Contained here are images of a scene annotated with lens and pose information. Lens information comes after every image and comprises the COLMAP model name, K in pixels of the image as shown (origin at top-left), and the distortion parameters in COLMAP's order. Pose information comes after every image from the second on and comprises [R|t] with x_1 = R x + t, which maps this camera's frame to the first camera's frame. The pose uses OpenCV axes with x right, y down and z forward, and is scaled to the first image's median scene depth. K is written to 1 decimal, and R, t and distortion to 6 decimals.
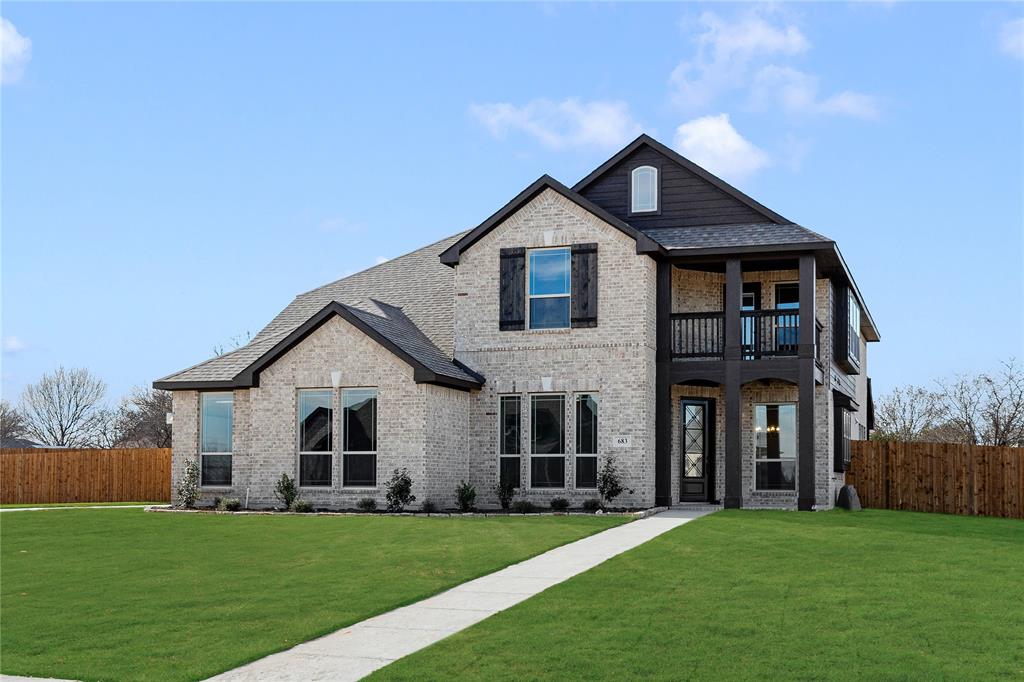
lens RADIAL K [[752.4, 0, 512.0], [0, 752.4, 341.0], [0, 0, 1]] dist [0.004777, 0.002444]
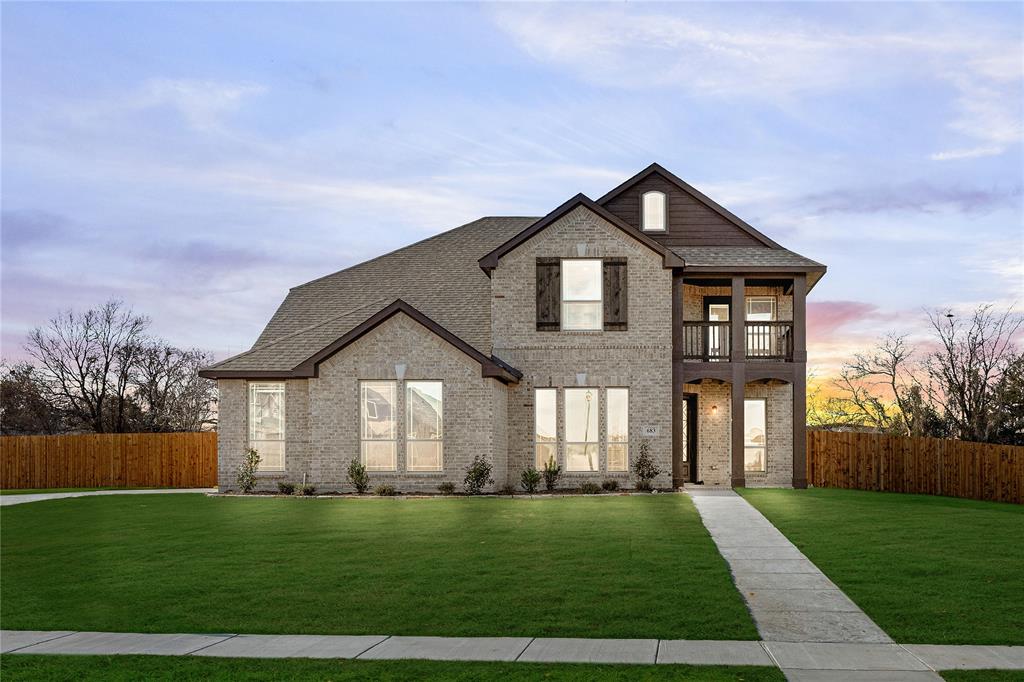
lens RADIAL K [[695.5, 0, 512.0], [0, 695.5, 341.0], [0, 0, 1]] dist [0.003519, 0.001234]
pose [[0.982334, 0.028338, 0.184976, -0.243594], [-0.029871, 0.999539, 0.005502, -0.003383], [-0.184735, -0.010930, 0.982728, -0.005021]]
